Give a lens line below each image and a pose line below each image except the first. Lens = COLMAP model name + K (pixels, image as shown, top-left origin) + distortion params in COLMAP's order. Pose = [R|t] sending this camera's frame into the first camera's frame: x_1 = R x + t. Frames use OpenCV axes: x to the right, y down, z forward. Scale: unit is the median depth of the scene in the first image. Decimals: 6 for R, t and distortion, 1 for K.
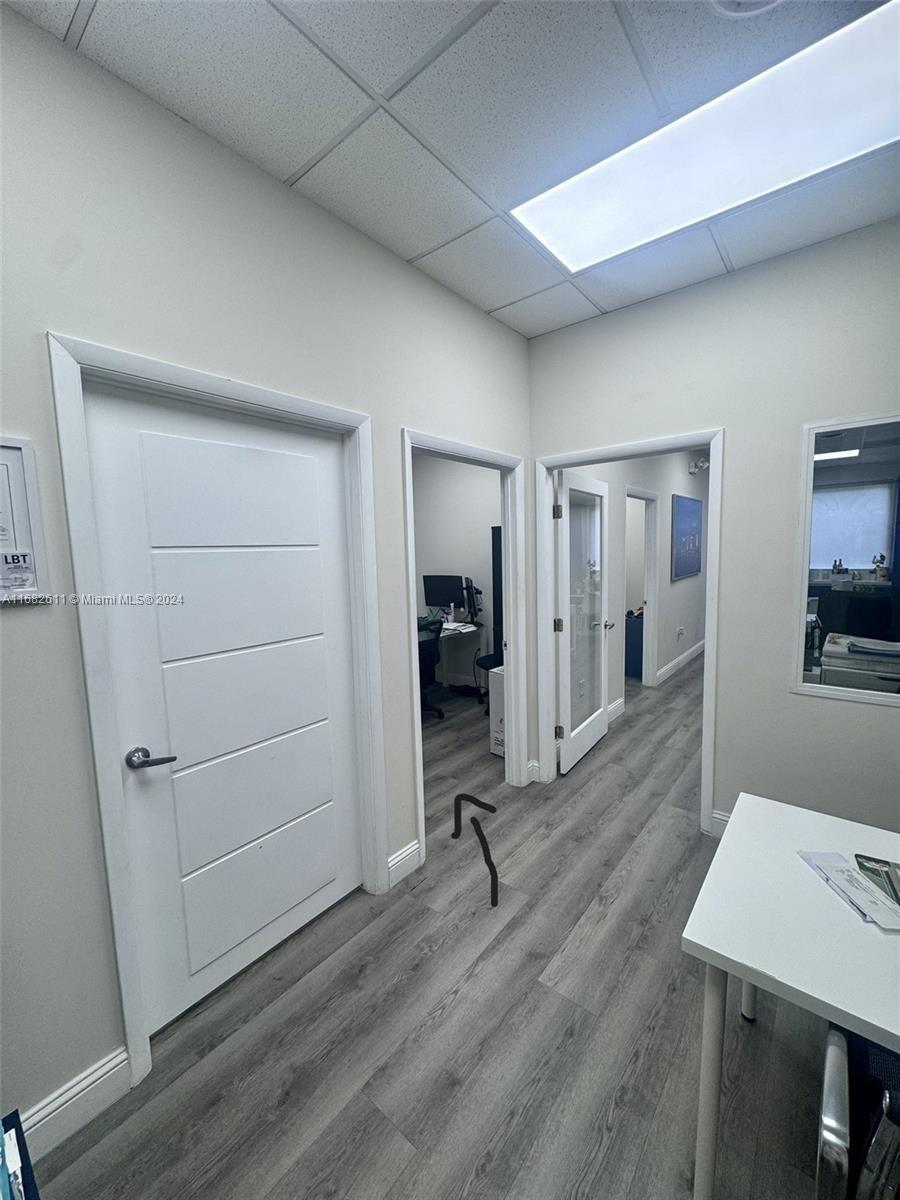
lens RADIAL K [[472.6, 0, 450.0], [0, 472.6, 600.0], [0, 0, 1]] dist [-0.031232, -0.000024]
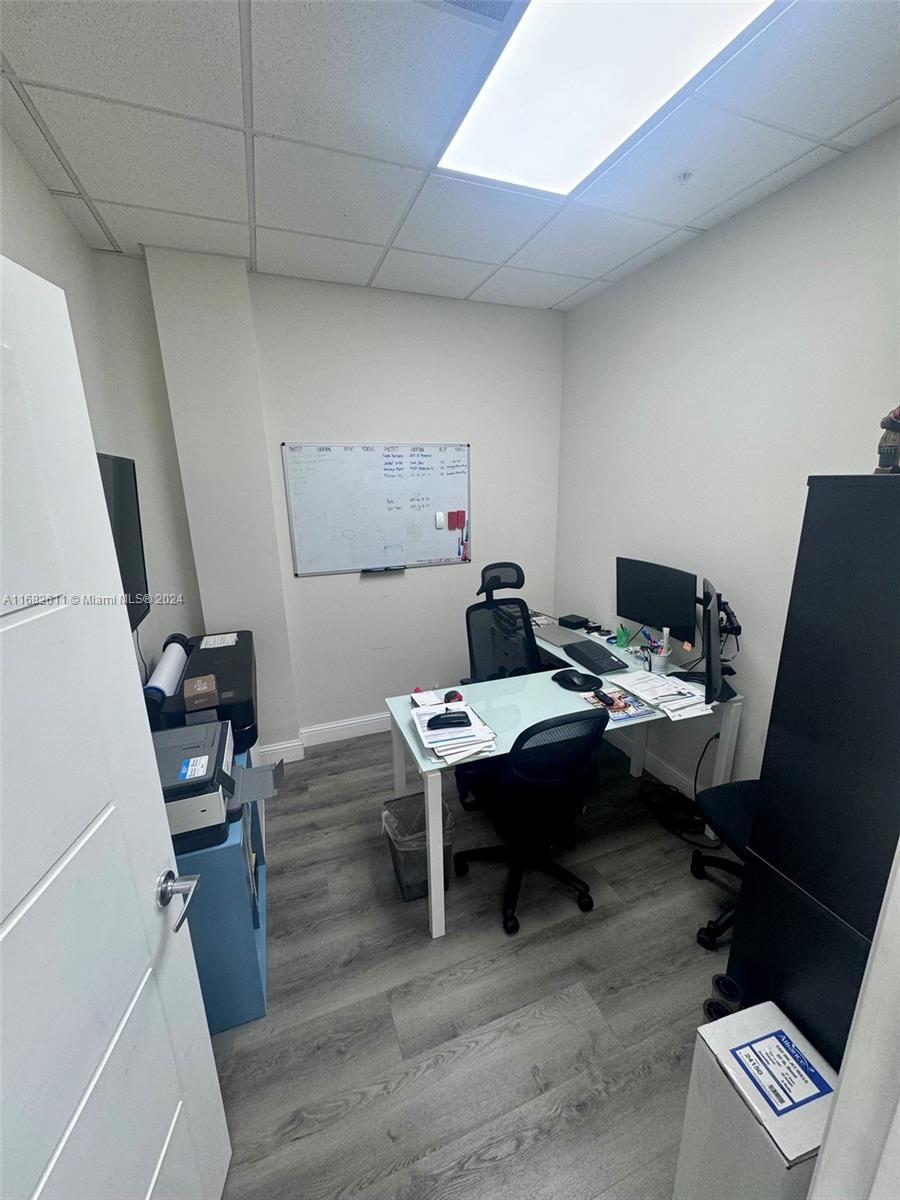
lens RADIAL K [[472.6, 0, 450.0], [0, 472.6, 600.0], [0, 0, 1]] dist [-0.031232, -0.000024]
pose [[0.872834, 0.128675, -0.470748, 0.032933], [-0.055834, 0.984609, 0.165612, -0.085415], [0.484813, -0.118268, 0.866585, 0.507381]]
